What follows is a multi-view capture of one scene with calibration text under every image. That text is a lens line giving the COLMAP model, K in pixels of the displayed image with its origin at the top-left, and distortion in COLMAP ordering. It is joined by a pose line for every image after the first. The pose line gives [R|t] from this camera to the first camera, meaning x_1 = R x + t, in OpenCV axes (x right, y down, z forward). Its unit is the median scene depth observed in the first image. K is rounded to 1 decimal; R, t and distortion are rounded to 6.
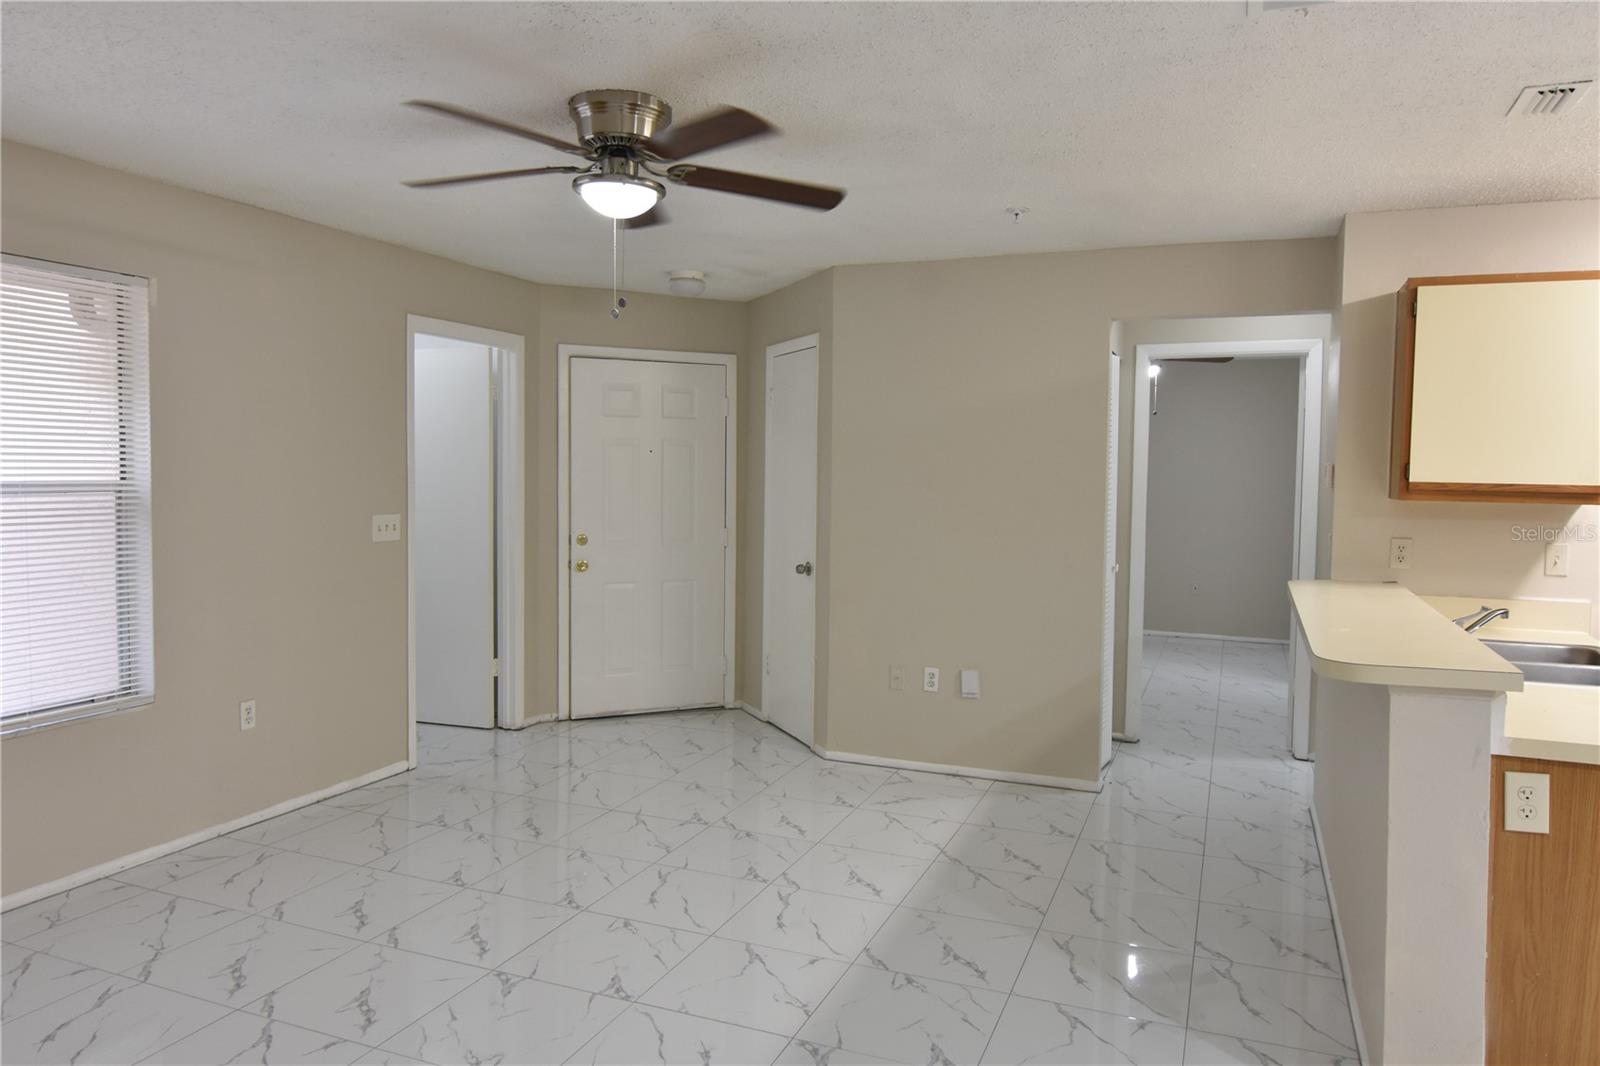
lens RADIAL K [[1089.8, 0, 796.7], [0, 1089.8, 527.7], [0, 0, 1]] dist [0.004286, -0.021648]
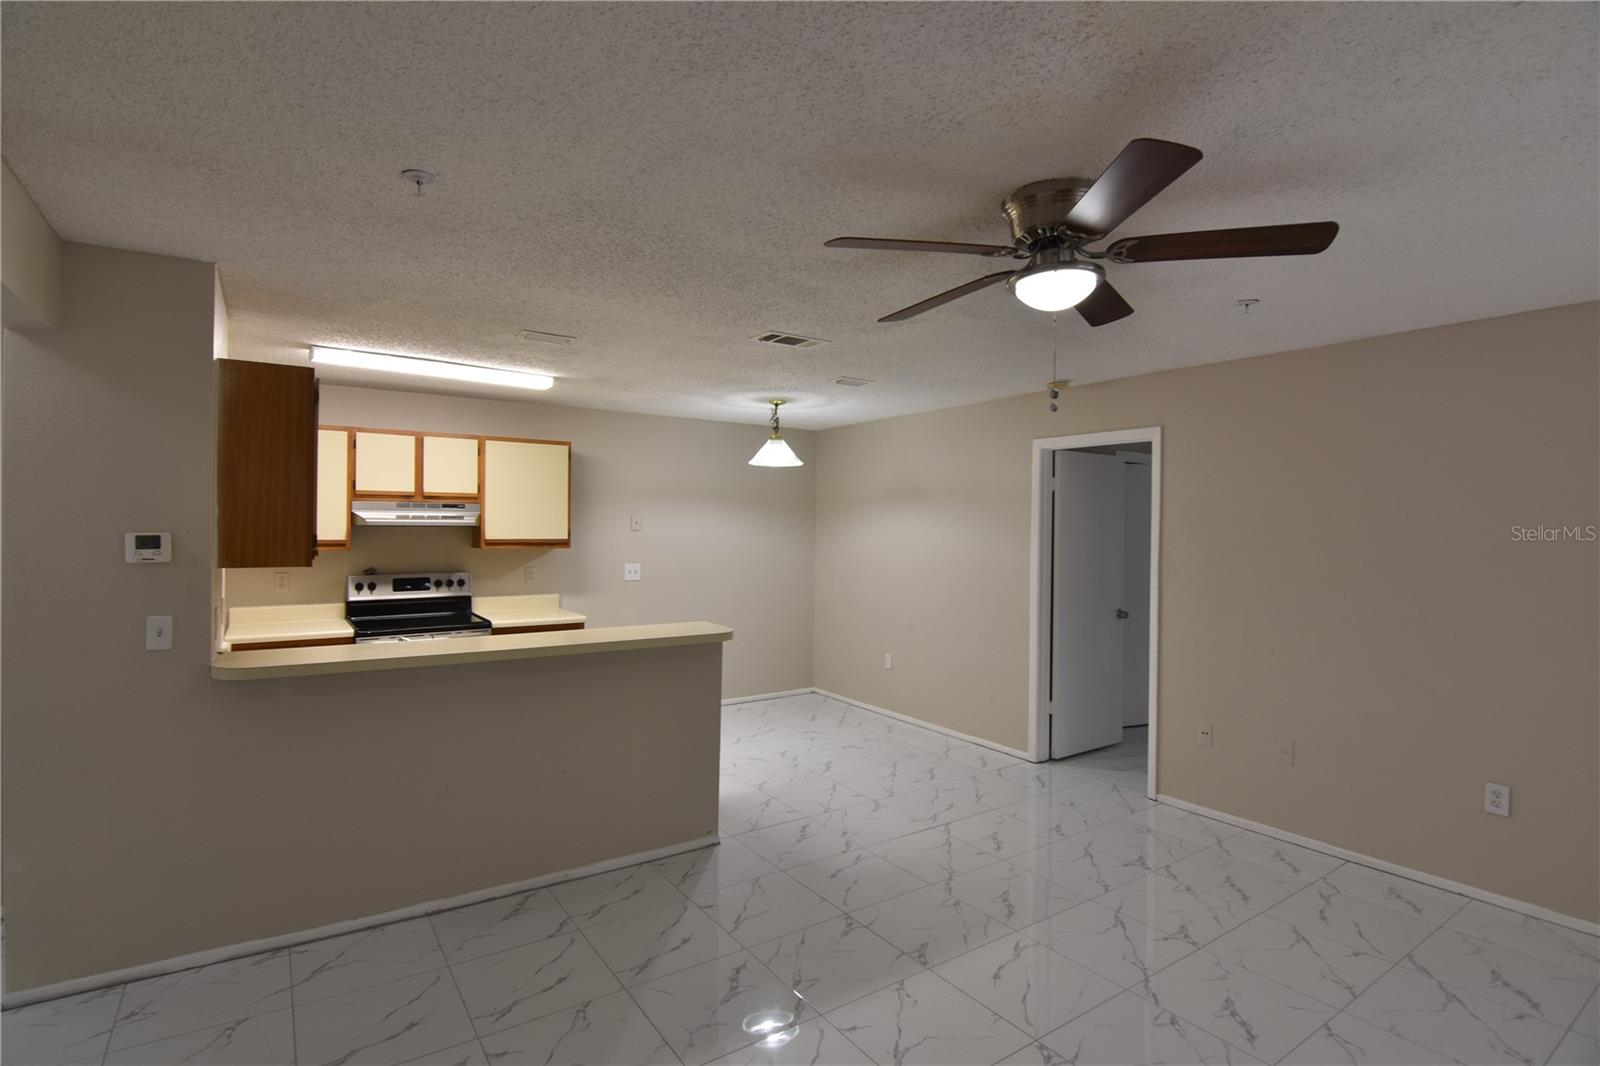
lens RADIAL K [[774.1, 0, 791.6], [0, 774.1, 525.4], [0, 0, 1]] dist [-0.008021, -0.007769]
pose [[-0.828573, -0.018455, 0.559577, -0.265619], [0.010341, 0.998782, 0.048252, -0.092071], [-0.559786, 0.045767, -0.827372, 1.263617]]
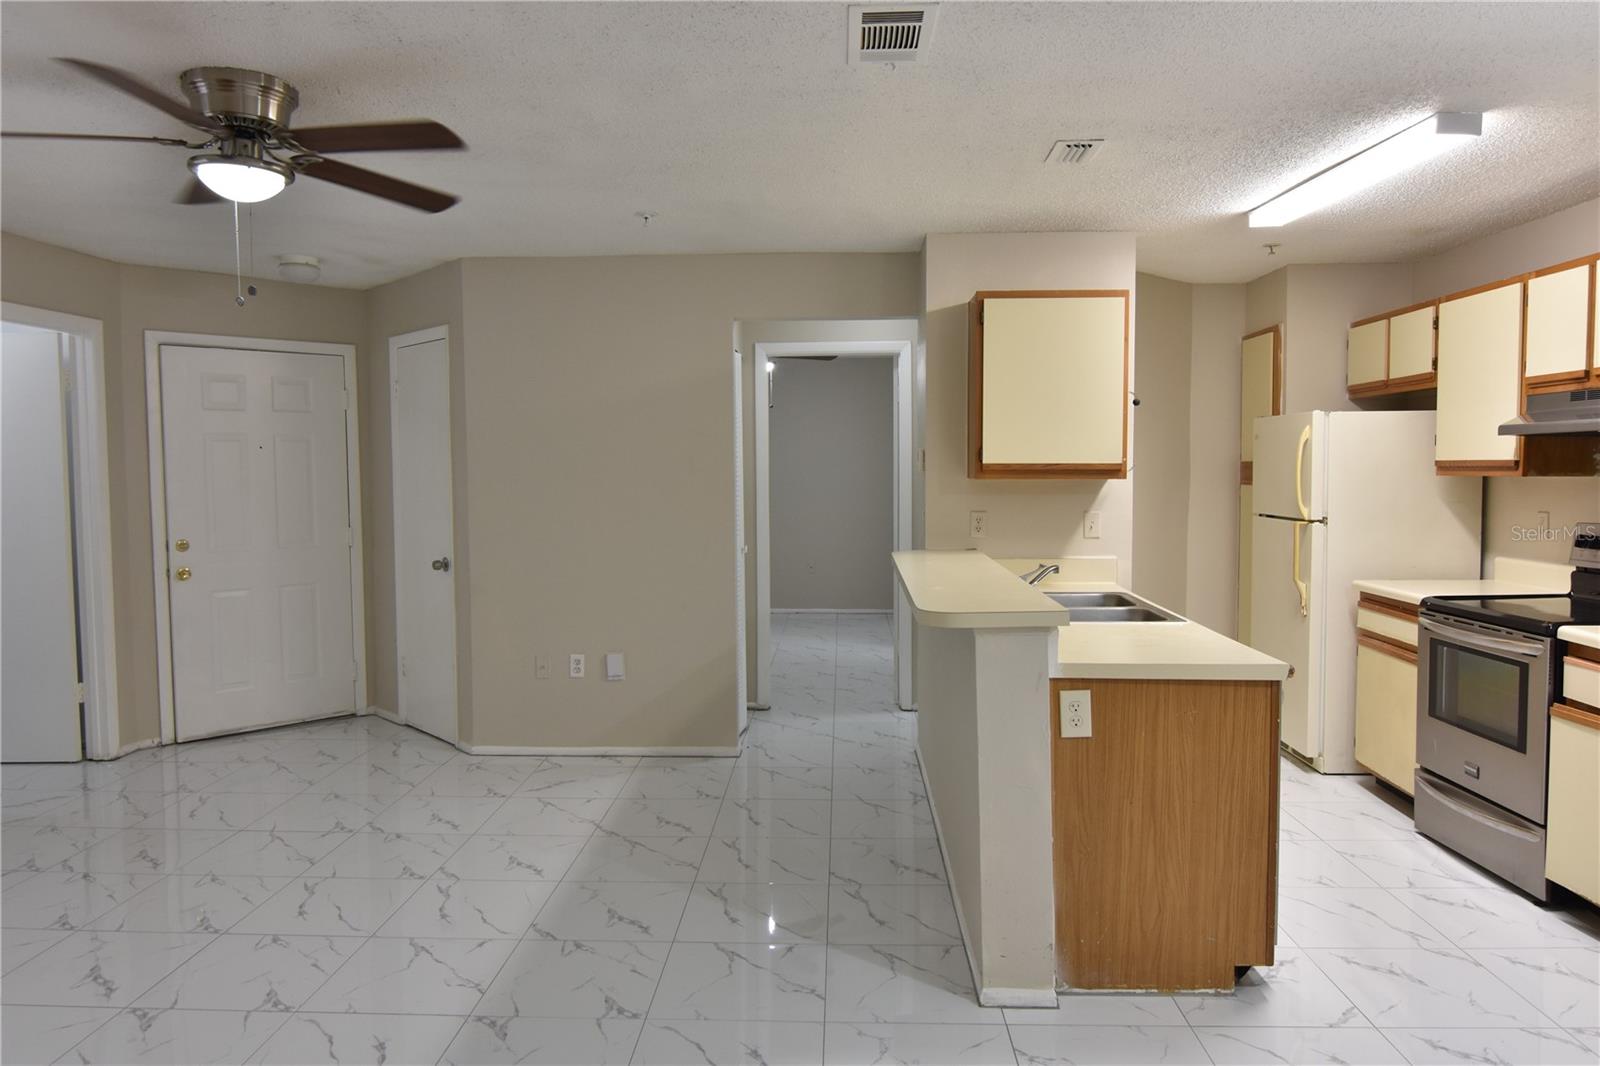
lens RADIAL K [[1089.8, 0, 796.3], [0, 1089.8, 527.5], [0, 0, 1]] dist [0.004286, -0.021648]
pose [[0.941366, -0.037846, 0.335258, -0.027008], [0.035974, 0.999283, 0.011794, 0.005752], [-0.335464, 0.000958, 0.942052, -0.046171]]
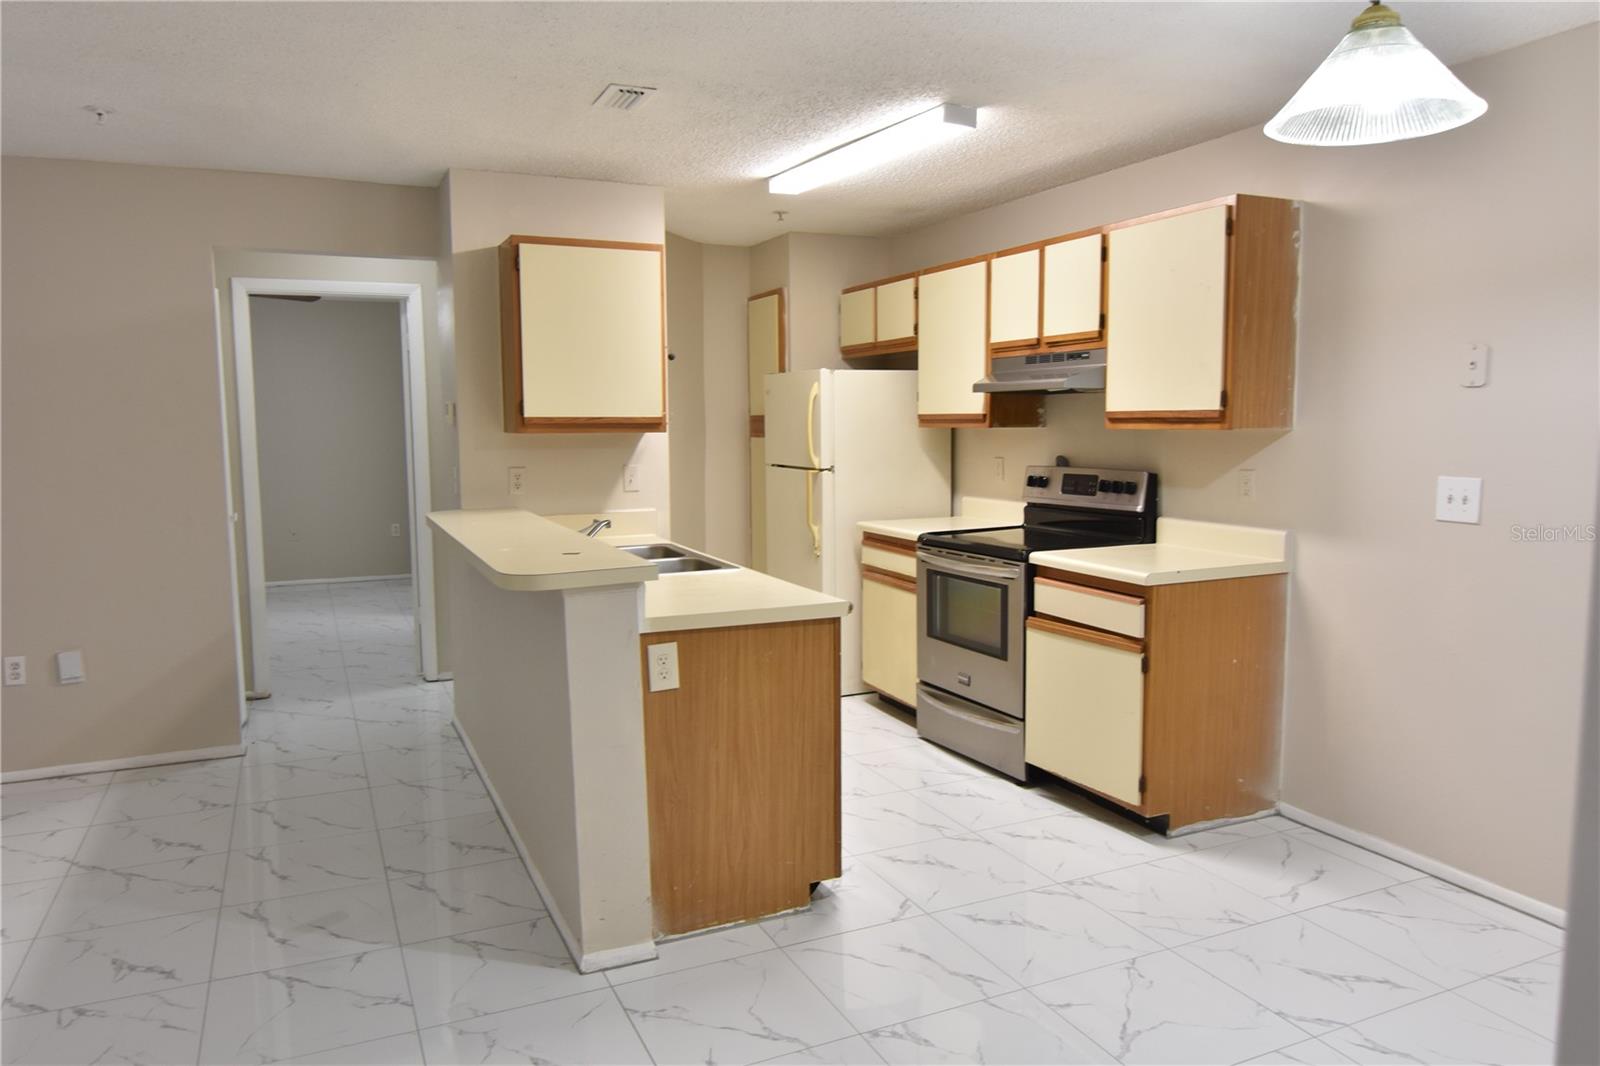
lens RADIAL K [[1089.8, 0, 796.0], [0, 1089.8, 527.9], [0, 0, 1]] dist [0.004286, -0.021648]
pose [[0.685993, -0.091660, 0.721812, -0.068014], [0.054308, 0.995716, 0.074829, 0.002975], [-0.725579, -0.012132, 0.688032, 0.009090]]
